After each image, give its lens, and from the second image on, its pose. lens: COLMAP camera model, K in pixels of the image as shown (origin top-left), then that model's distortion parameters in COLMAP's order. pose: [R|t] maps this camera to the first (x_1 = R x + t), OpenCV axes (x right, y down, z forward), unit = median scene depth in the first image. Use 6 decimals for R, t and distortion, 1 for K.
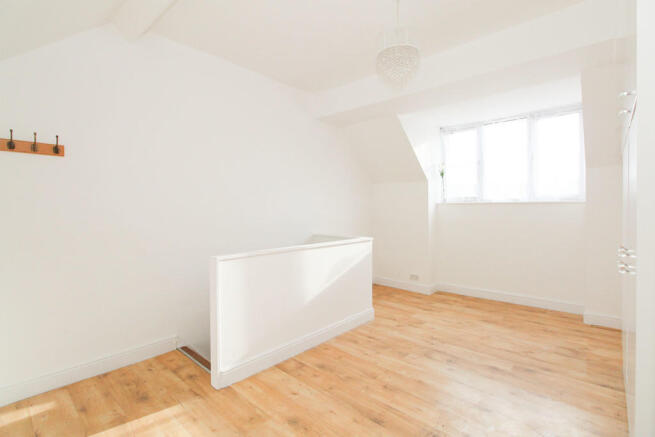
lens RADIAL K [[307.1, 0, 324.8], [0, 307.1, 212.7], [0, 0, 1]] dist [-0.009935, -0.000006]
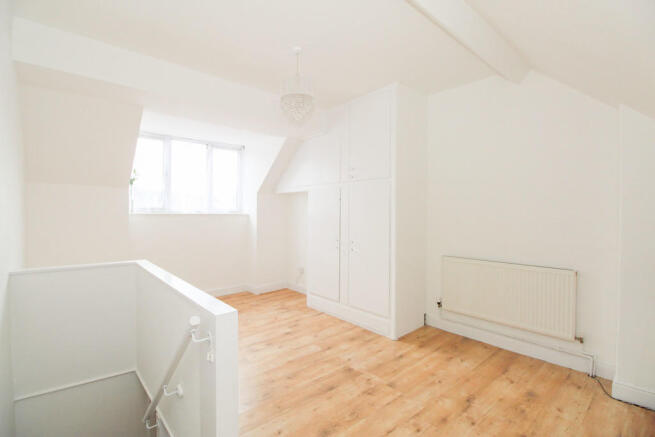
lens RADIAL K [[307.1, 0, 328.3], [0, 307.1, 218.9], [0, 0, 1]] dist [-0.009935, -0.000006]
pose [[0.092686, -0.017427, 0.995543, -0.792991], [0.009065, 0.999820, 0.016658, -0.046523], [-0.995654, 0.007480, 0.092828, 0.624542]]
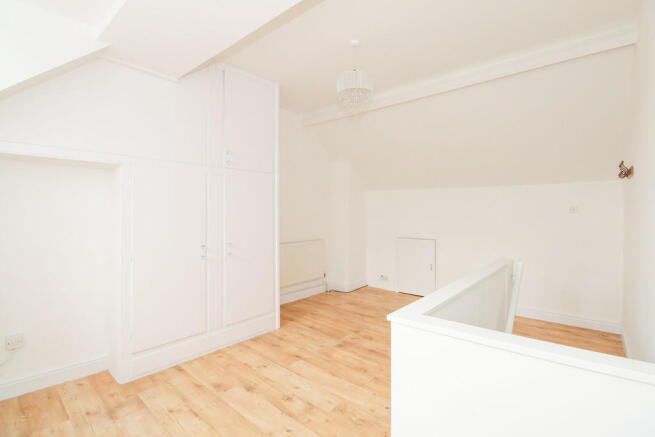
lens RADIAL K [[307.1, 0, 331.0], [0, 307.1, 215.9], [0, 0, 1]] dist [-0.009935, -0.000006]
pose [[-0.998829, 0.007819, -0.047750, 0.320952], [0.006683, 0.999692, 0.023891, -0.043406], [0.047922, 0.023544, -0.998574, 1.811142]]
